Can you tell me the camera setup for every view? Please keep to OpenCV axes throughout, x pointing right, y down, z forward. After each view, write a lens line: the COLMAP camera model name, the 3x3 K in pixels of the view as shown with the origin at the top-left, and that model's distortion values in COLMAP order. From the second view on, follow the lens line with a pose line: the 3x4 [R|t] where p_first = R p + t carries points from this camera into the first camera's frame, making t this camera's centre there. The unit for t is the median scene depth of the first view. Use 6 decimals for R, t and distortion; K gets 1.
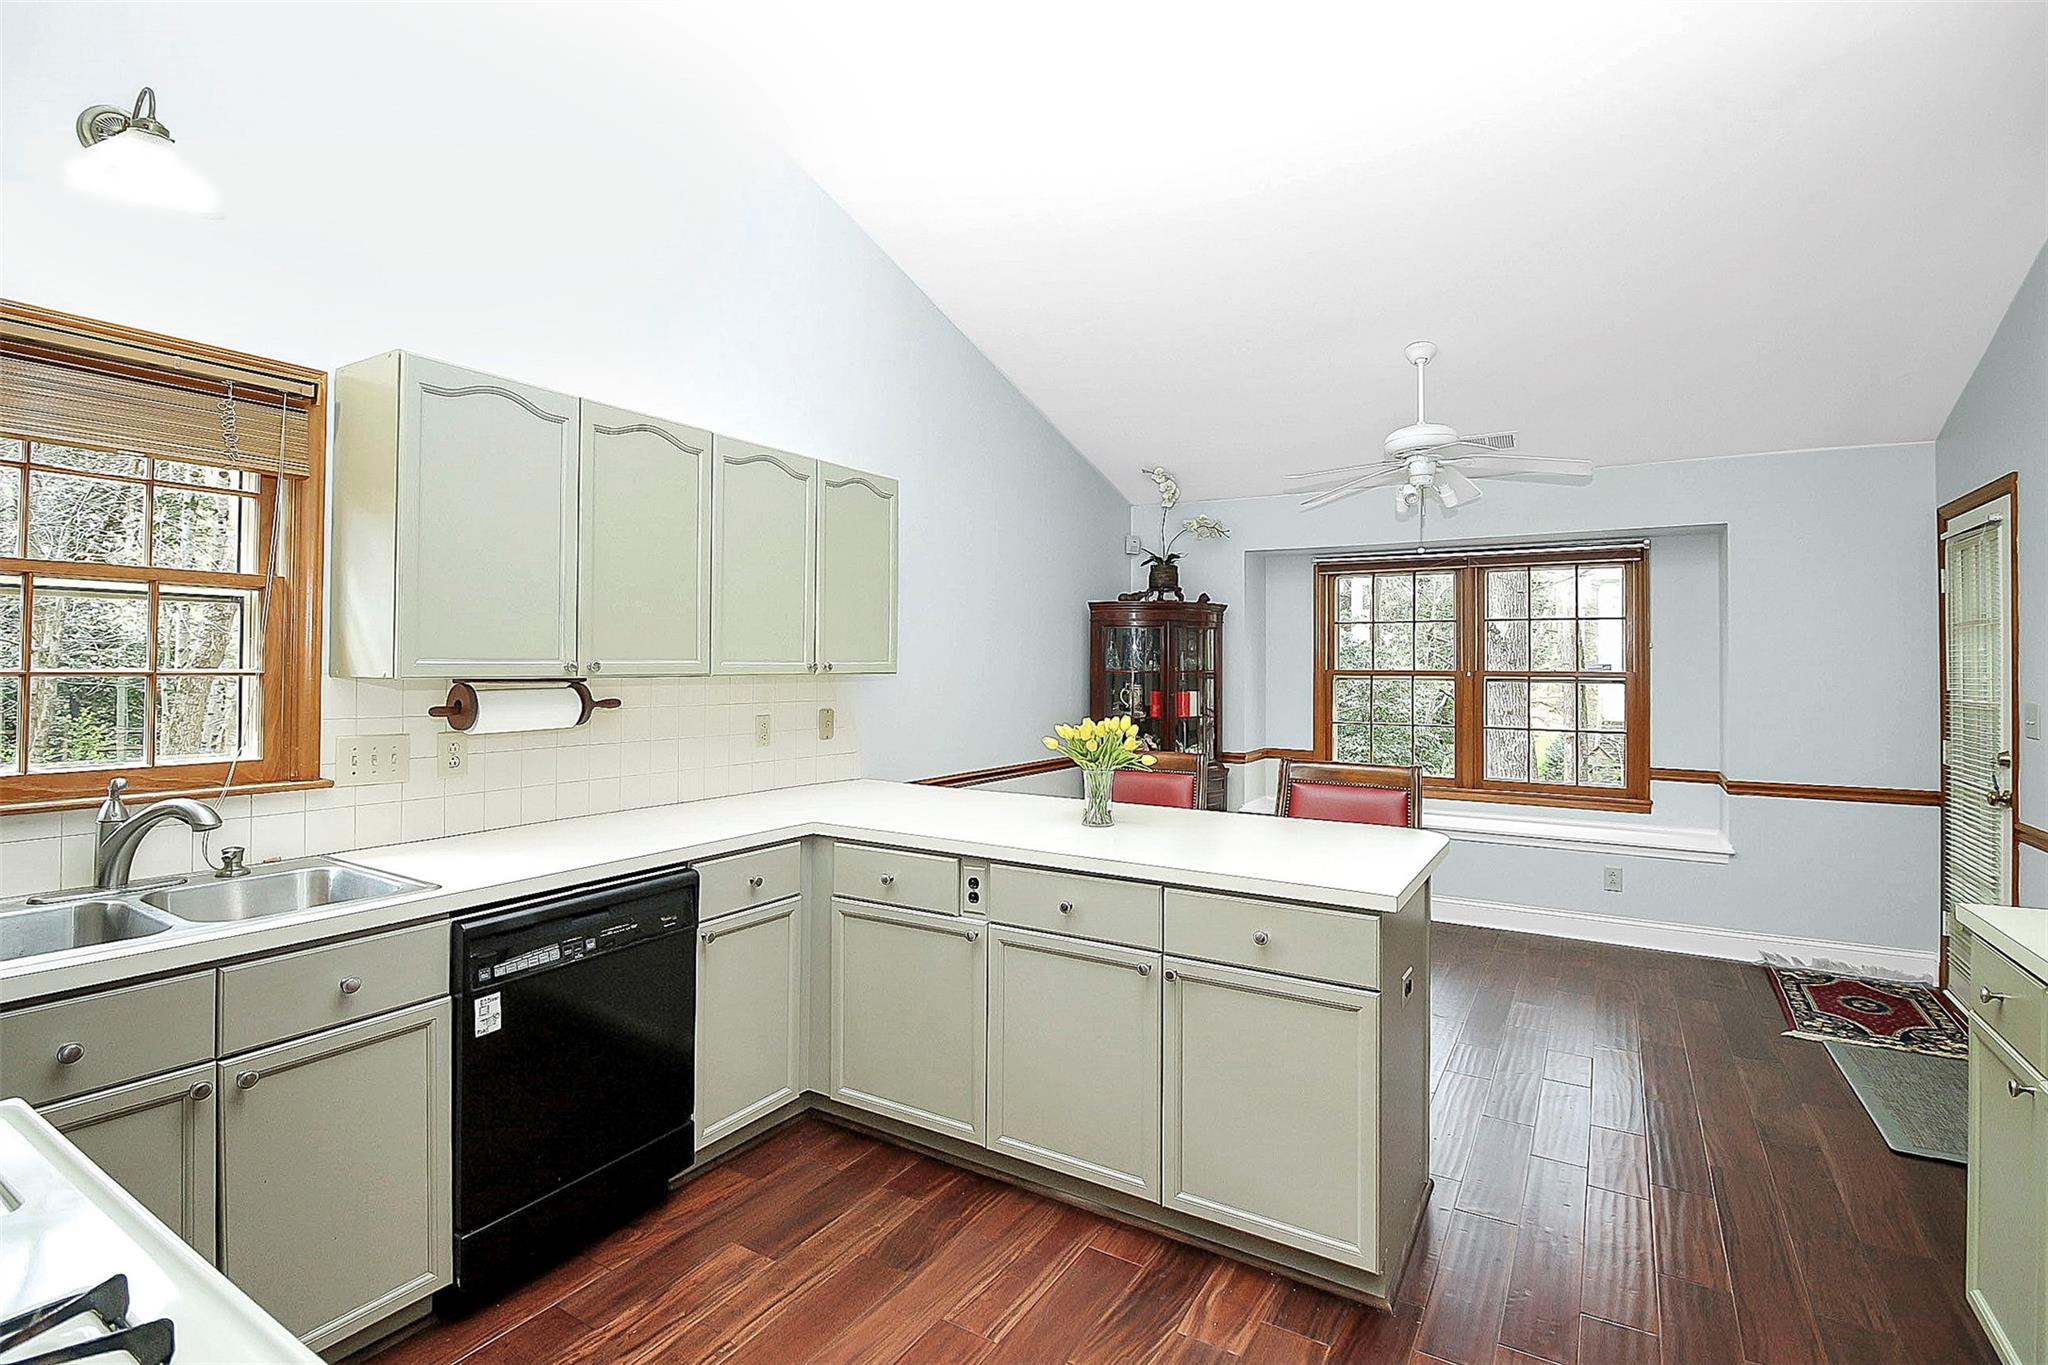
lens RADIAL K [[959.7, 0, 1025.3], [0, 959.7, 656.3], [0, 0, 1]] dist [0.000442, -0.012973]
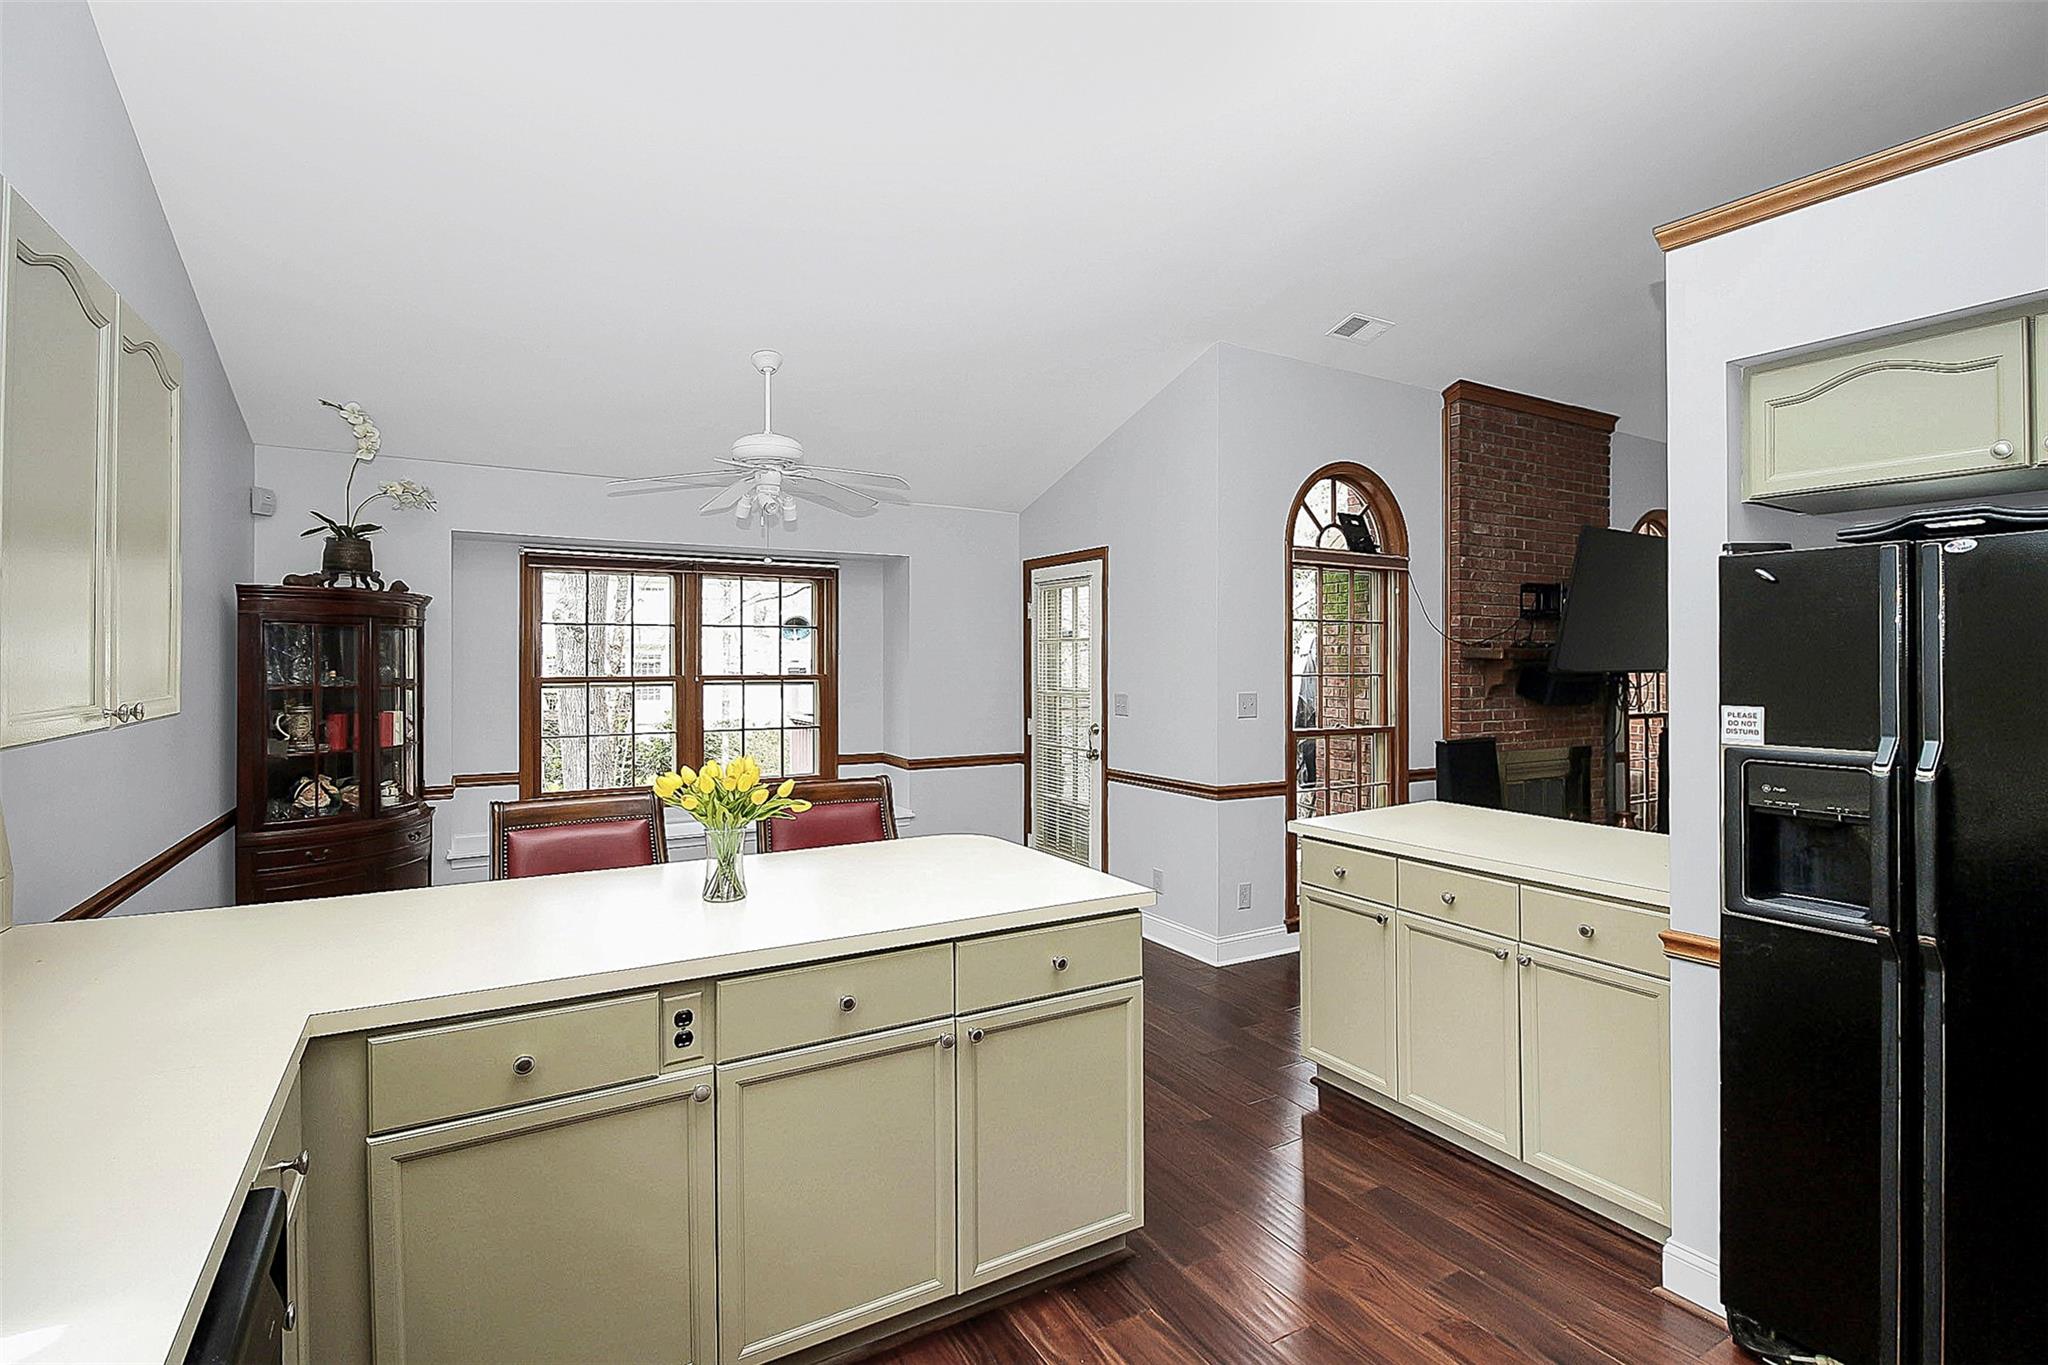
lens RADIAL K [[959.7, 0, 1025.3], [0, 959.7, 656.3], [0, 0, 1]] dist [0.000442, -0.012973]
pose [[0.475039, -0.005603, 0.879947, -0.272326], [-0.003866, 0.999957, 0.008455, -0.015779], [-0.879956, -0.007419, 0.474997, 0.229183]]
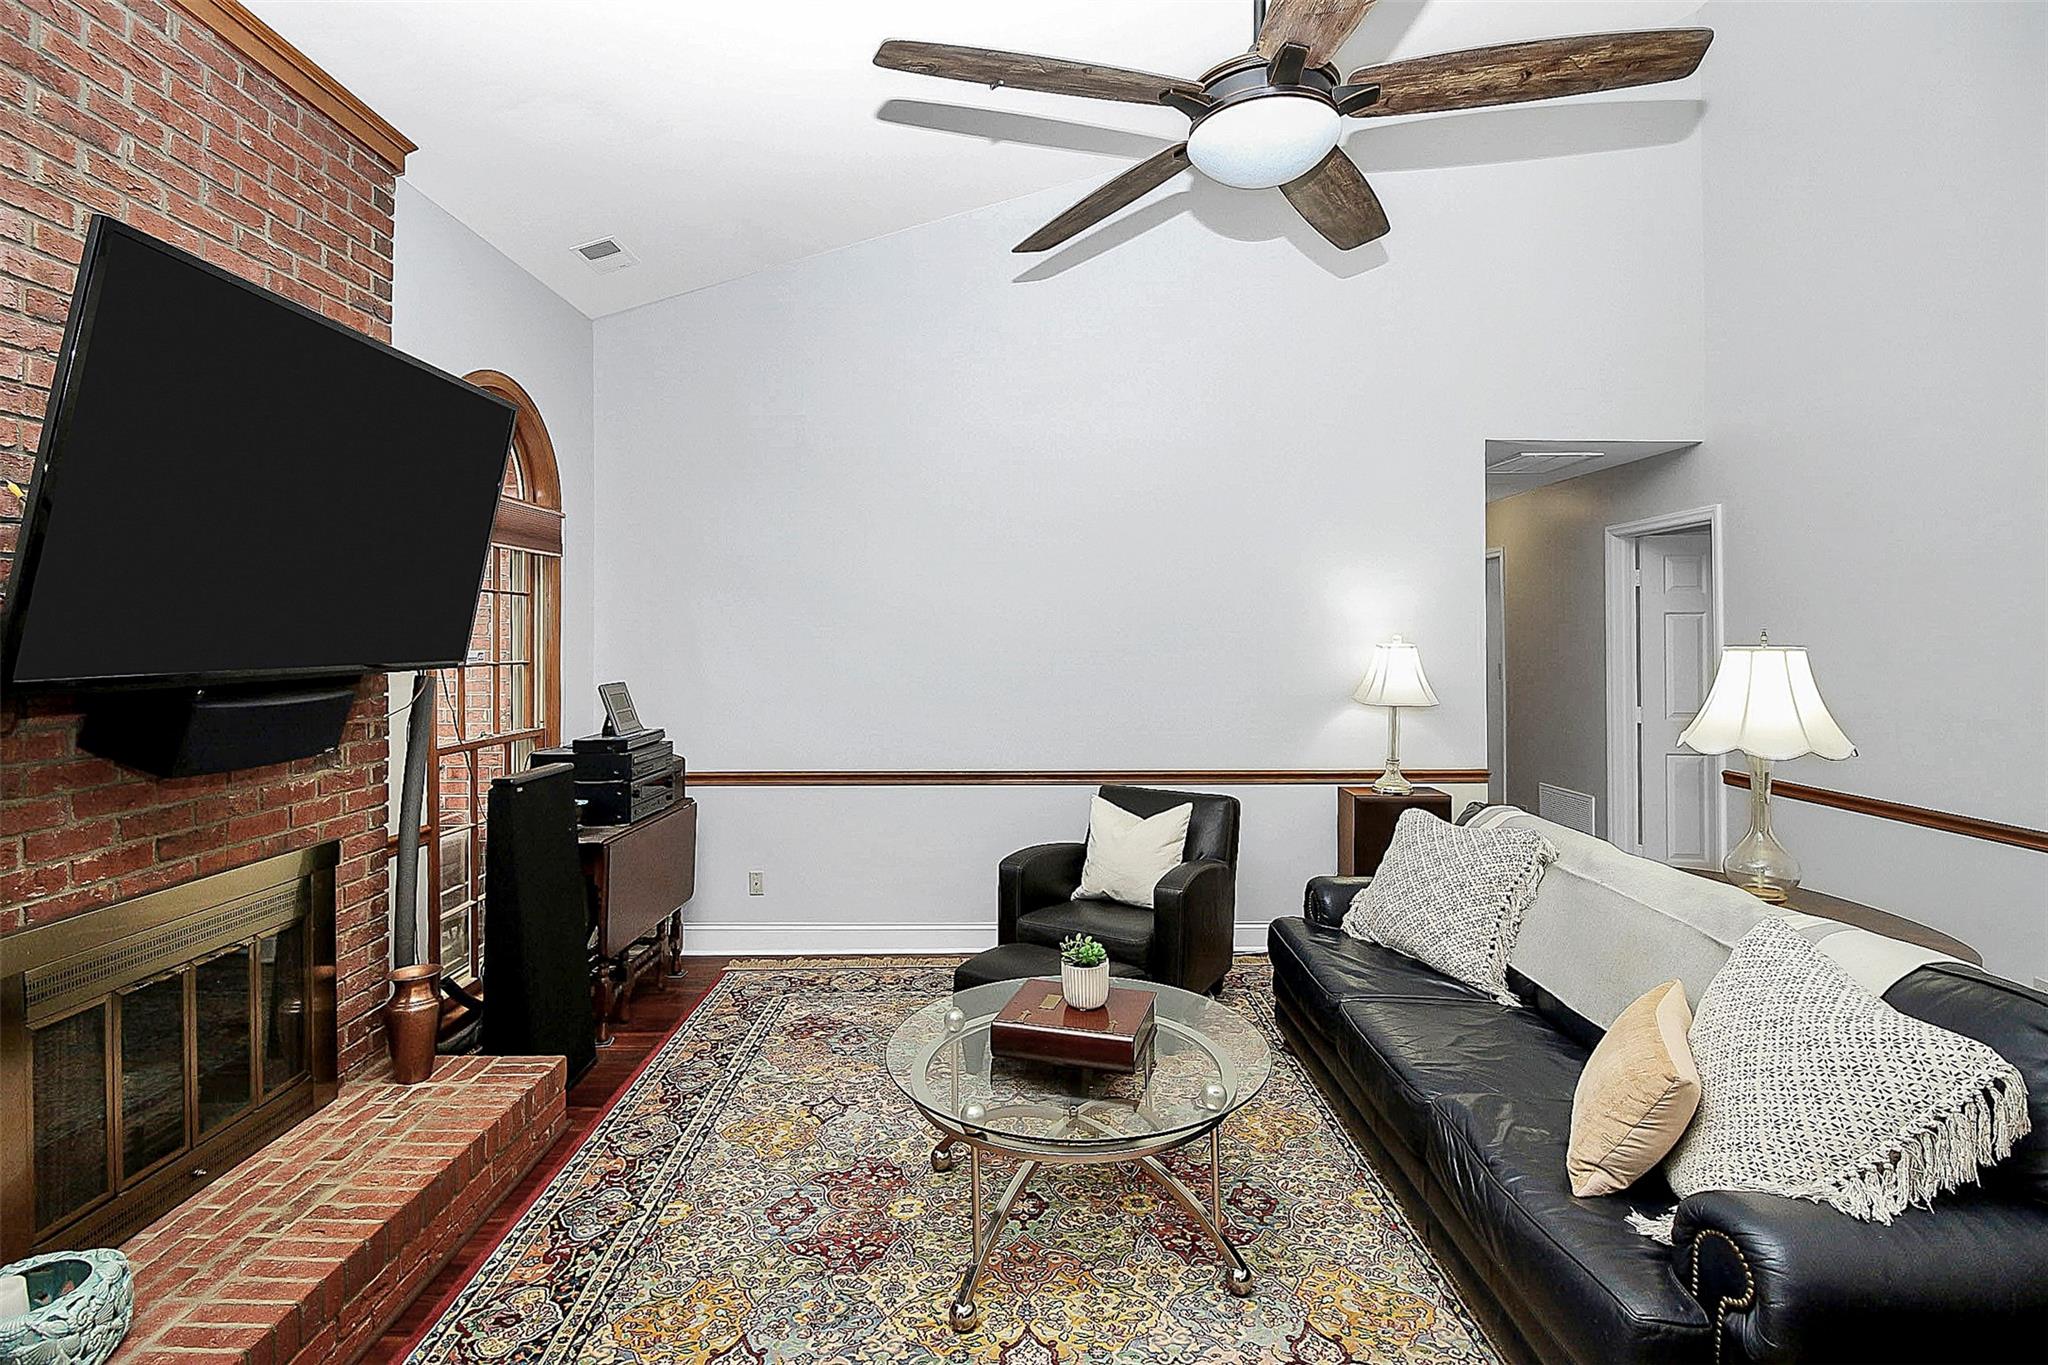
lens RADIAL K [[995.8, 0, 1023.1], [0, 995.8, 628.6], [0, 0, 1]] dist [0.002754, -0.013652]
pose [[-0.520901, -0.002260, 0.853614, 0.421752], [-0.006811, 0.999976, -0.001509, -0.014723], [-0.853590, -0.006600, -0.520904, 0.142634]]
